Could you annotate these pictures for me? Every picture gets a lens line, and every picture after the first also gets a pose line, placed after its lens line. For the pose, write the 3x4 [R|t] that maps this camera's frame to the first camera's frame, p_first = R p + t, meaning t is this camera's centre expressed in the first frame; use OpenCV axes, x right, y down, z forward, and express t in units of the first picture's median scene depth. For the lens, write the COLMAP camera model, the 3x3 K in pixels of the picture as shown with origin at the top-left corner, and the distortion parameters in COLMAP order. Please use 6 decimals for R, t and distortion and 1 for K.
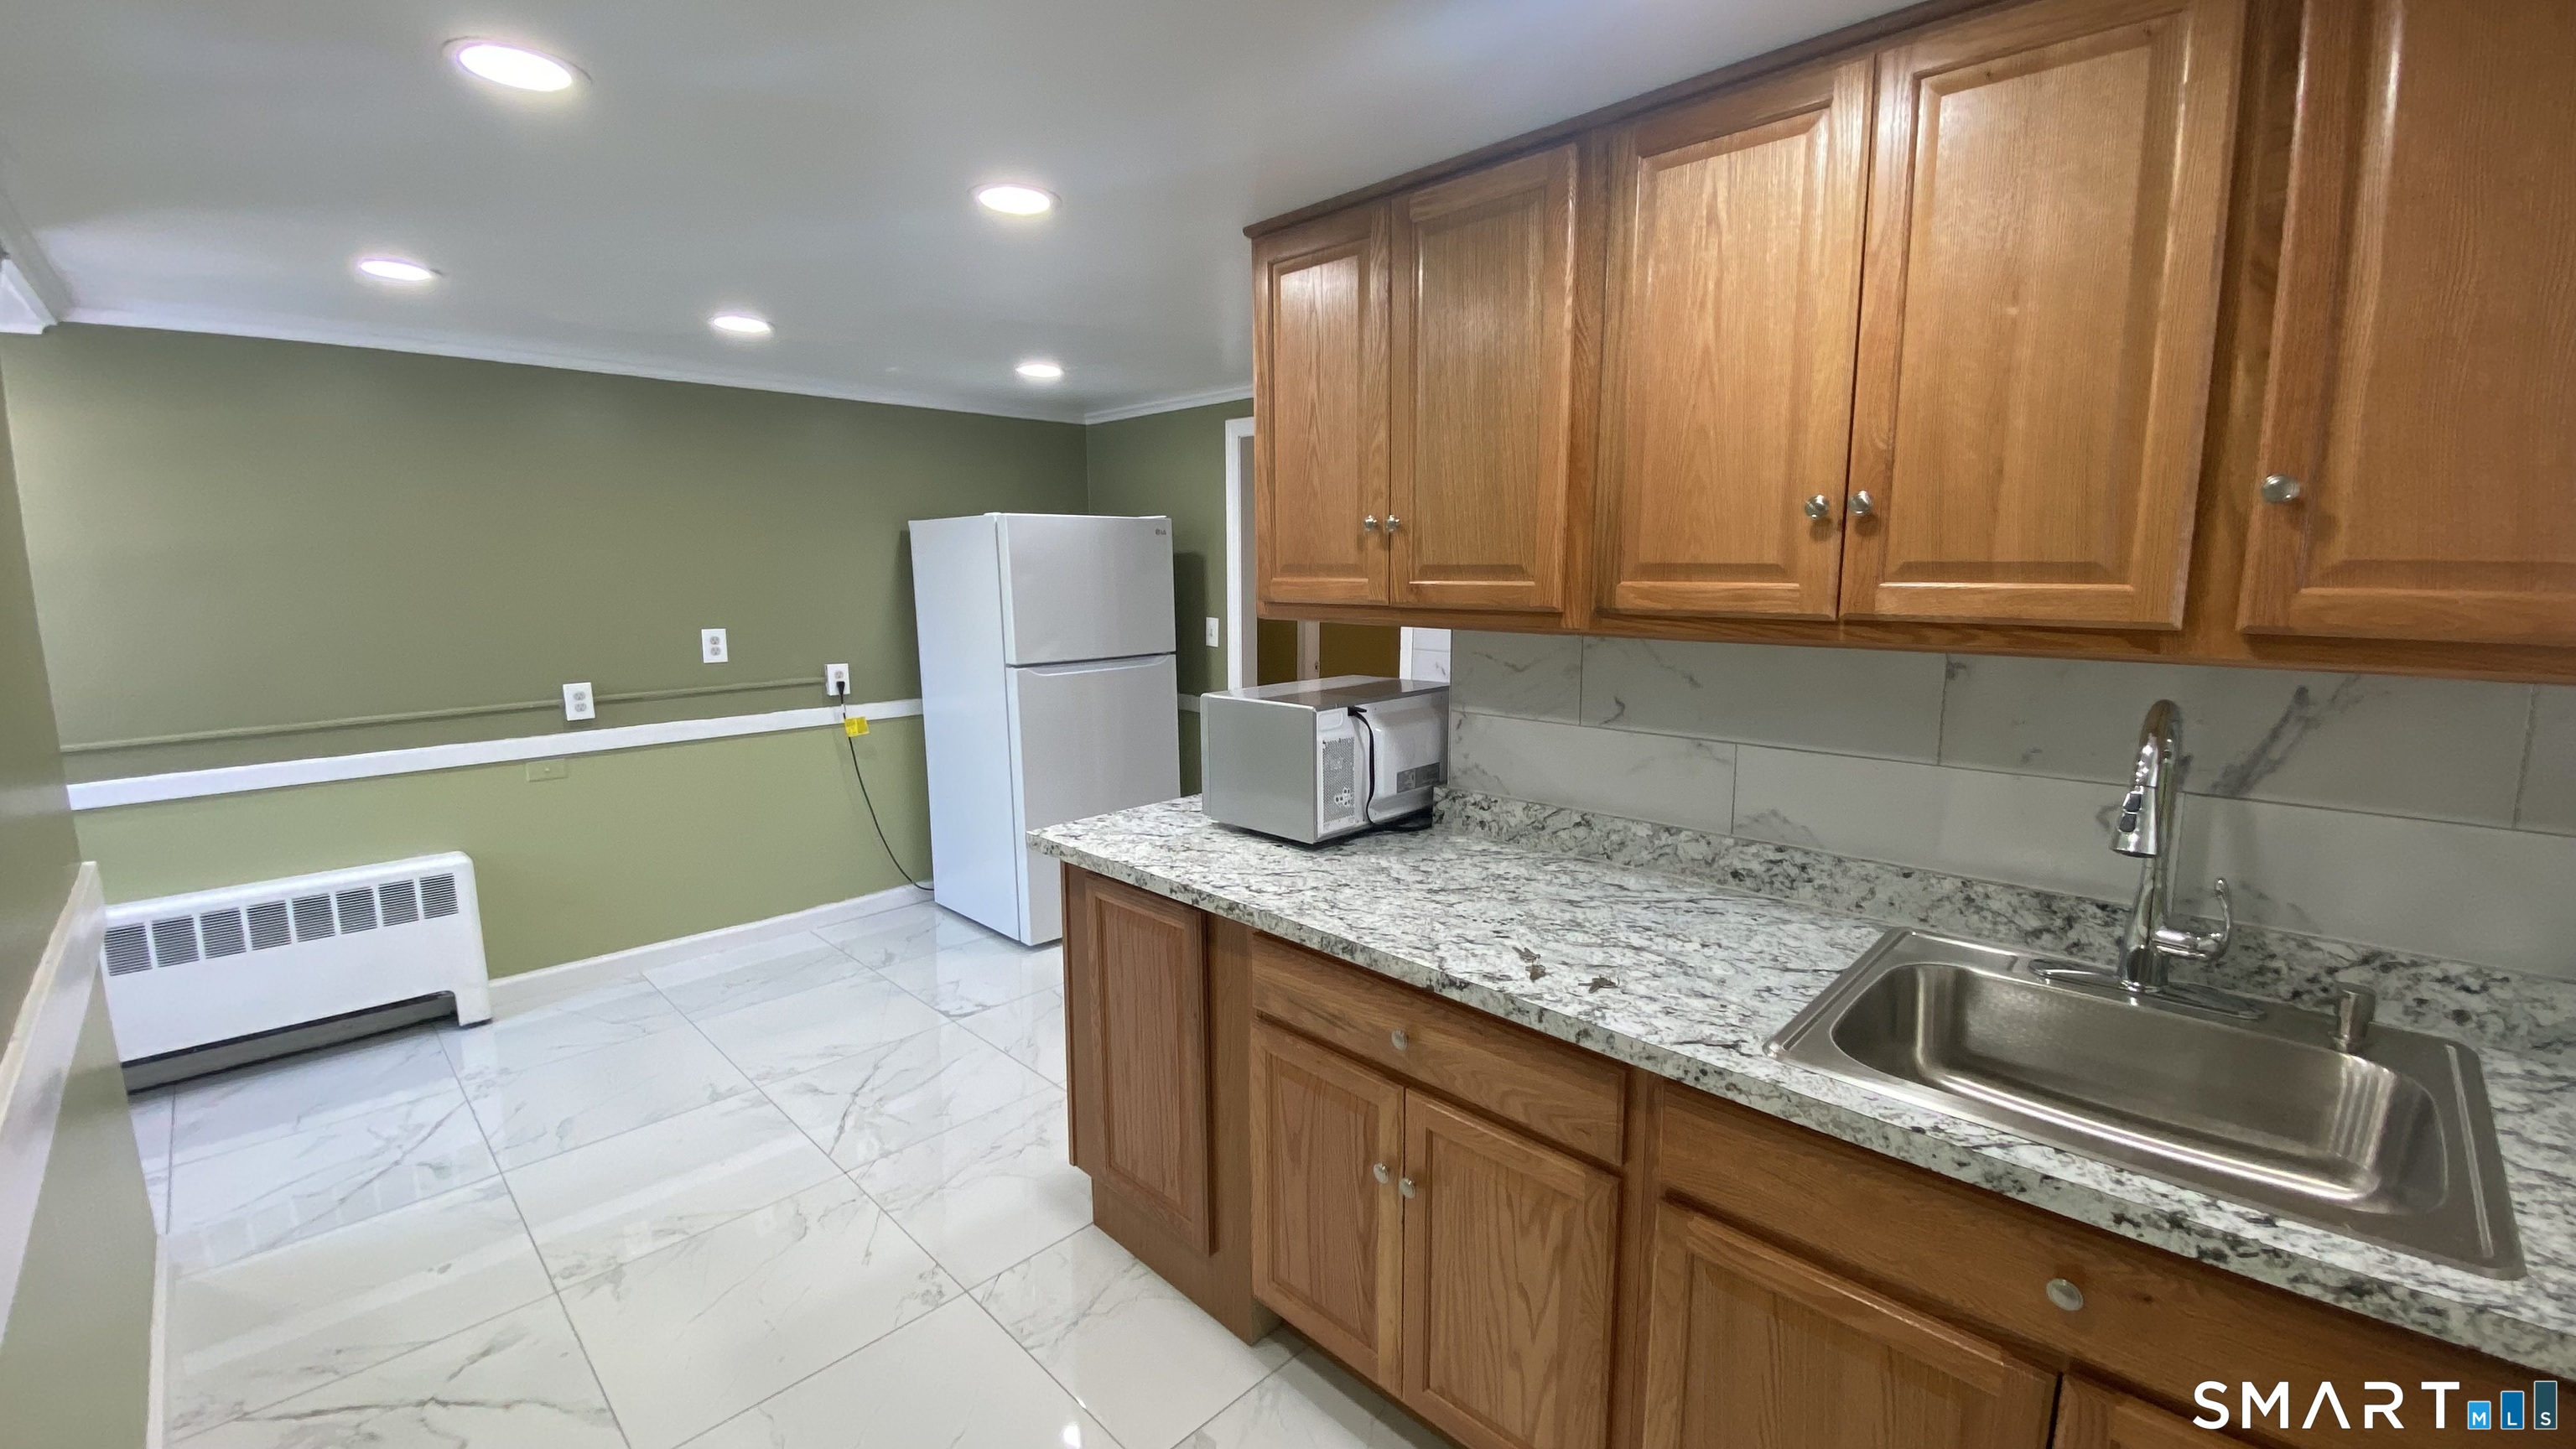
lens RADIAL K [[1035.8, 0, 1285.0], [0, 1035.8, 710.8], [0, 0, 1]] dist [0.021260, -0.022064]
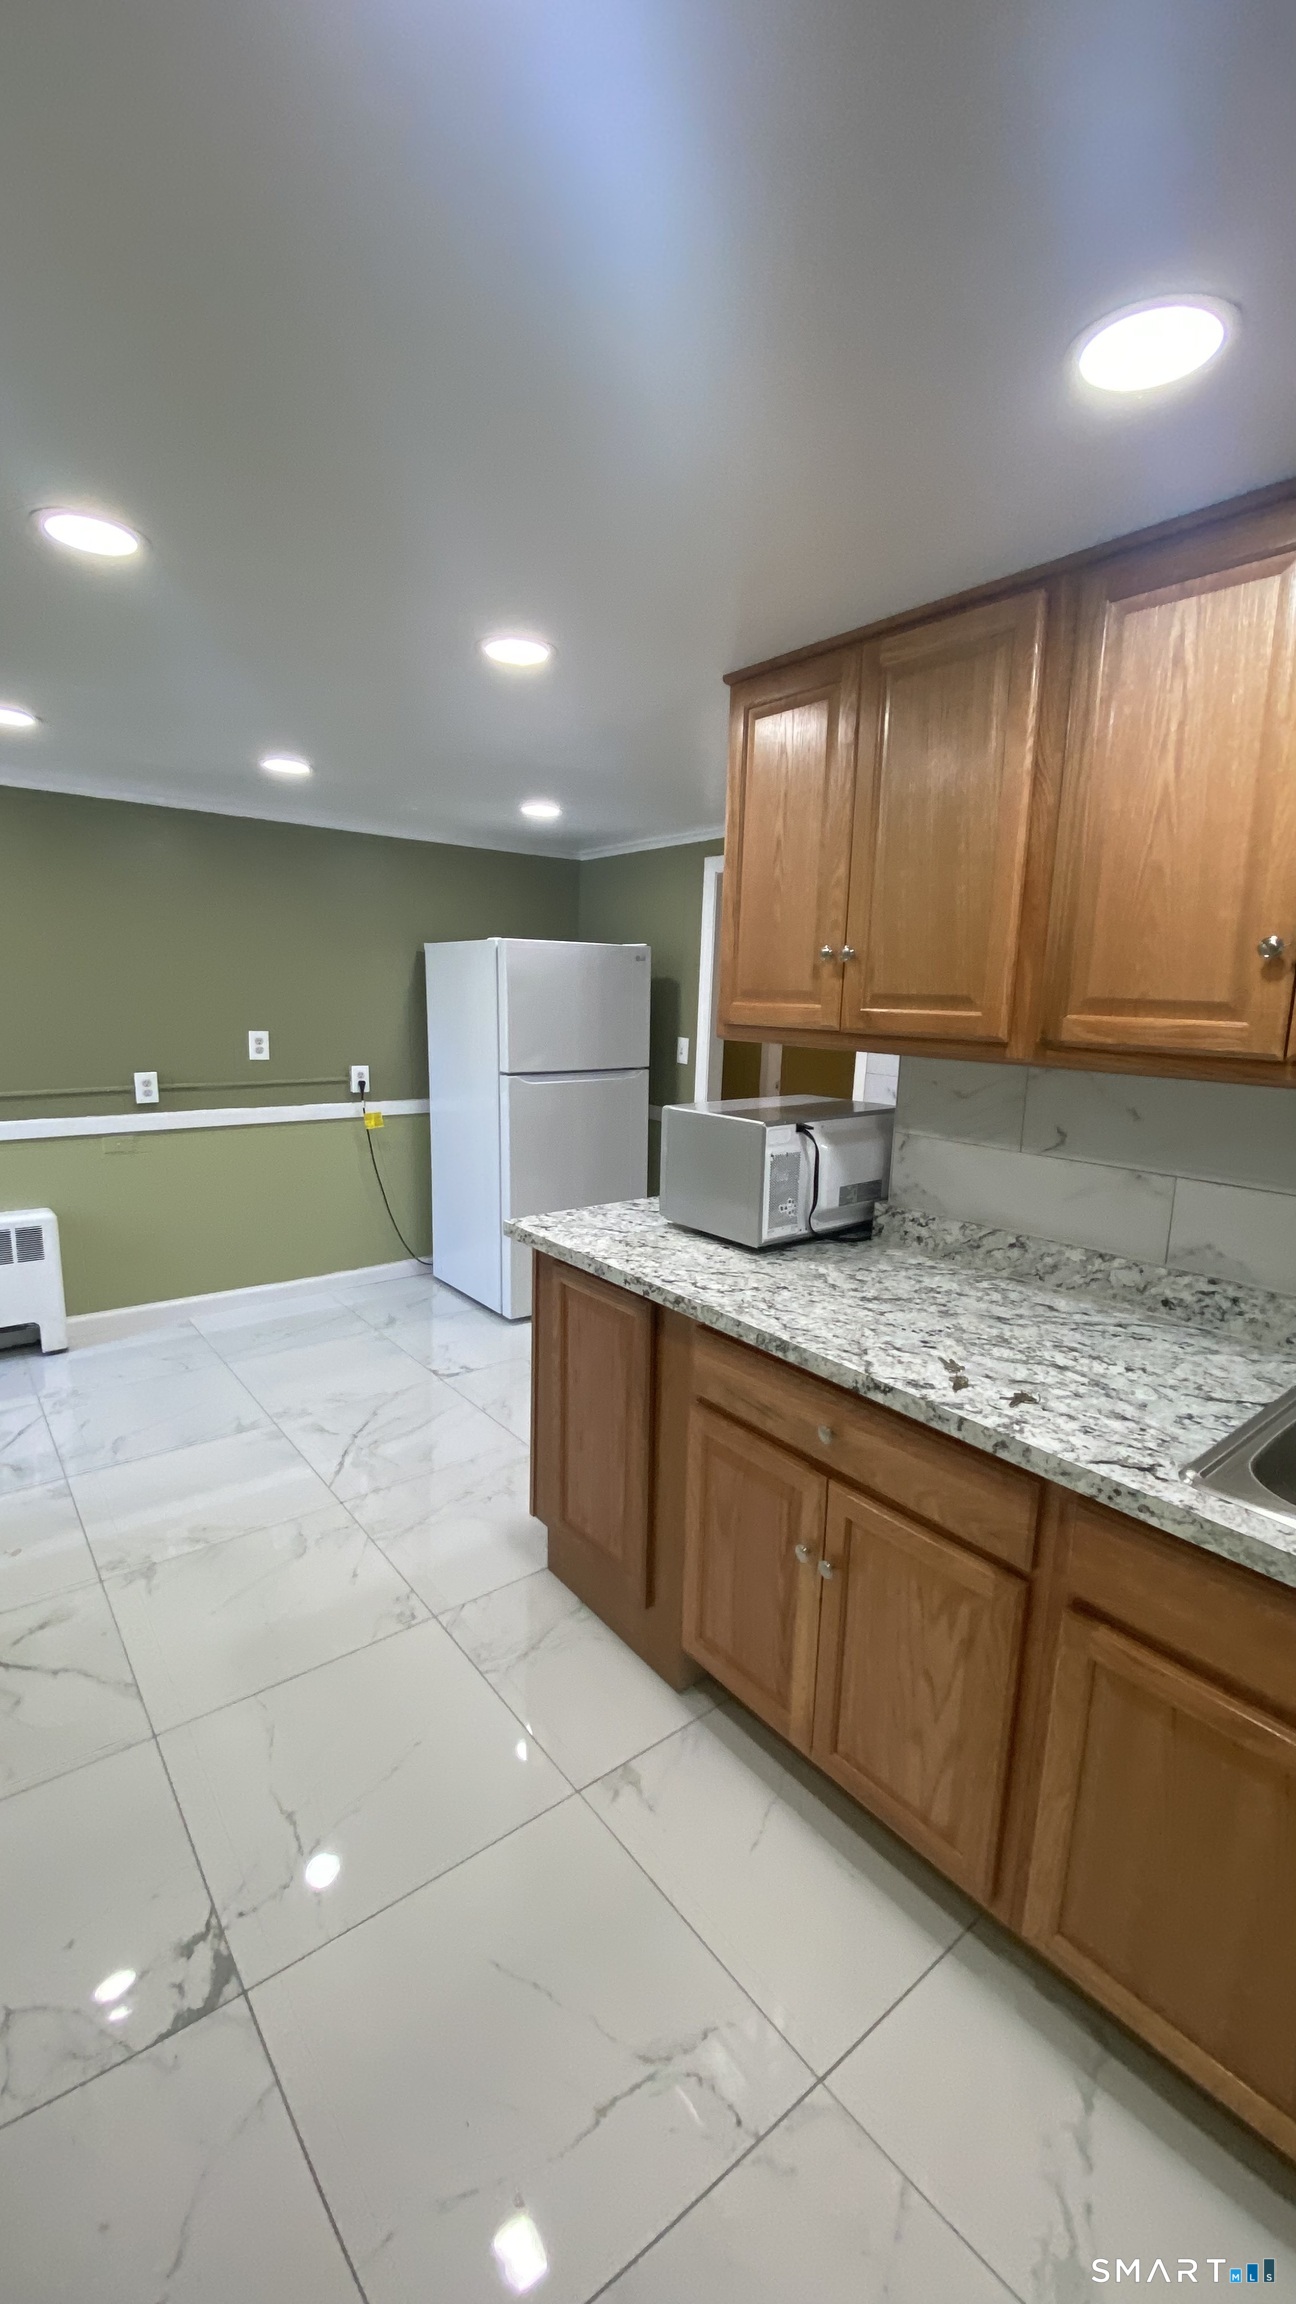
lens RADIAL K [[926.4, 0, 646.4], [0, 926.4, 1145.8], [0, 0, 1]] dist [0.021260, -0.022064]
pose [[0.992276, 0.051117, -0.113028, 0.016315], [-0.048232, 0.998440, 0.028115, -0.000303], [0.114289, -0.022447, 0.993194, 0.021754]]
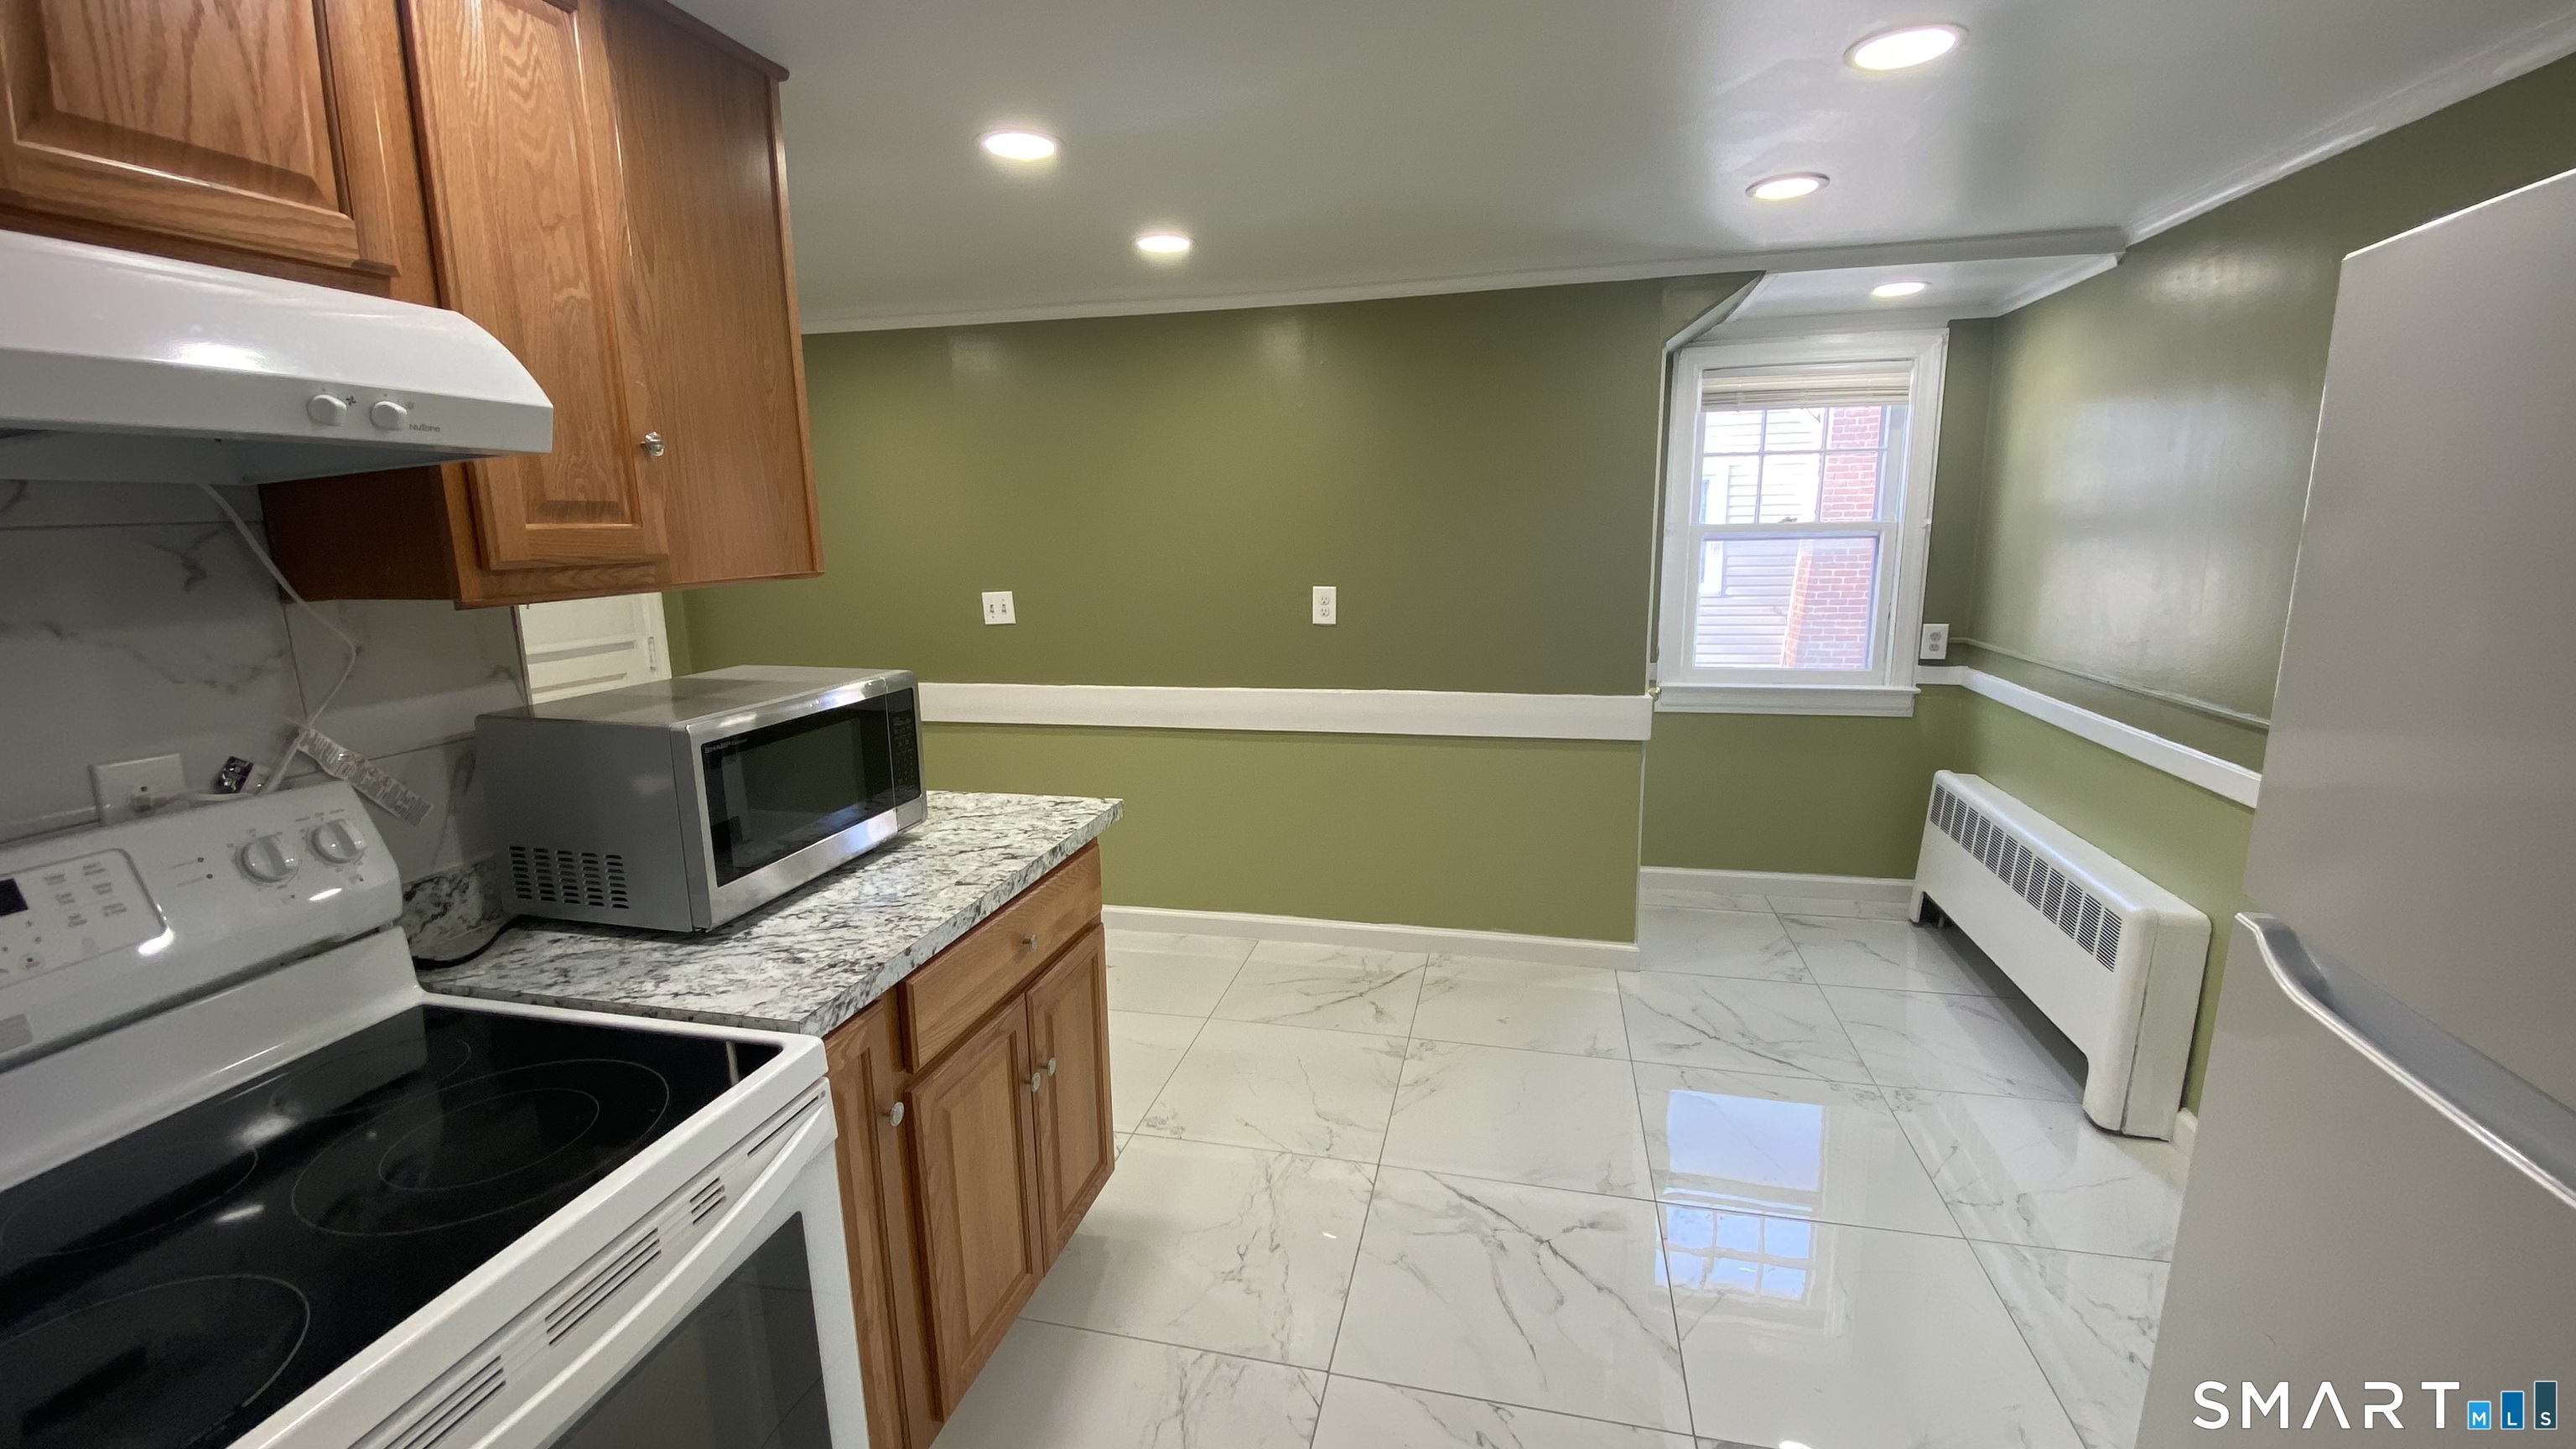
lens RADIAL K [[1035.8, 0, 1283.0], [0, 1035.8, 720.1], [0, 0, 1]] dist [0.021260, -0.022064]
pose [[-0.856749, 0.112956, -0.503211, 0.095499], [-0.057059, 0.948970, 0.310162, -0.278832], [0.512567, 0.294443, -0.806584, 2.046421]]
